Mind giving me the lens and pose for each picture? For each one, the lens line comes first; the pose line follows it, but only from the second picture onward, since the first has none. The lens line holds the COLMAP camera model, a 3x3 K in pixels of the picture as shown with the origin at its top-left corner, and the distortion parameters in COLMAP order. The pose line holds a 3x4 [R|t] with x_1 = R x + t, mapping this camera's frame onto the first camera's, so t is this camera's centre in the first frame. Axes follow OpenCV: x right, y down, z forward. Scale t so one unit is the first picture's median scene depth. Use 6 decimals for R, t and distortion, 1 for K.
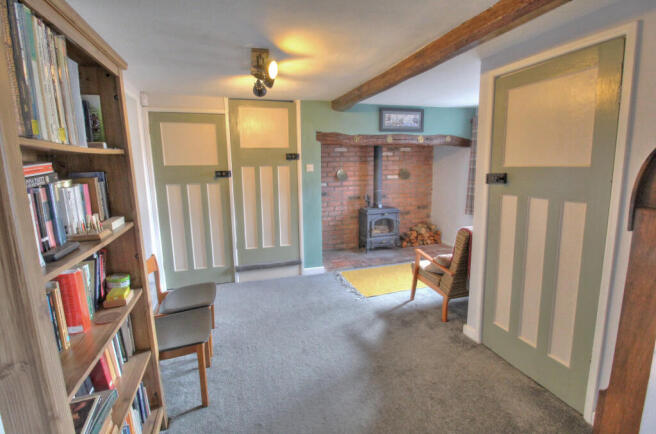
lens RADIAL K [[311.5, 0, 330.6], [0, 311.5, 214.5], [0, 0, 1]] dist [-0.005649, -0.000638]
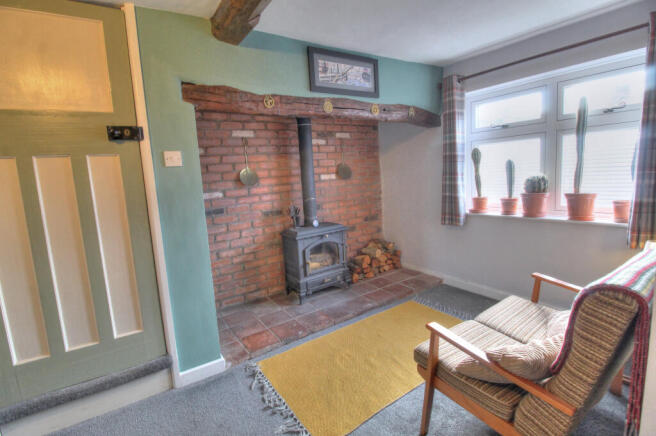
lens RADIAL K [[311.5, 0, 324.8], [0, 311.5, 213.2], [0, 0, 1]] dist [-0.005649, -0.000638]
pose [[0.965325, -0.078229, 0.249053, 0.024861], [0.087314, 0.995851, -0.025626, -0.031480], [-0.246015, 0.046484, 0.968151, 0.419703]]
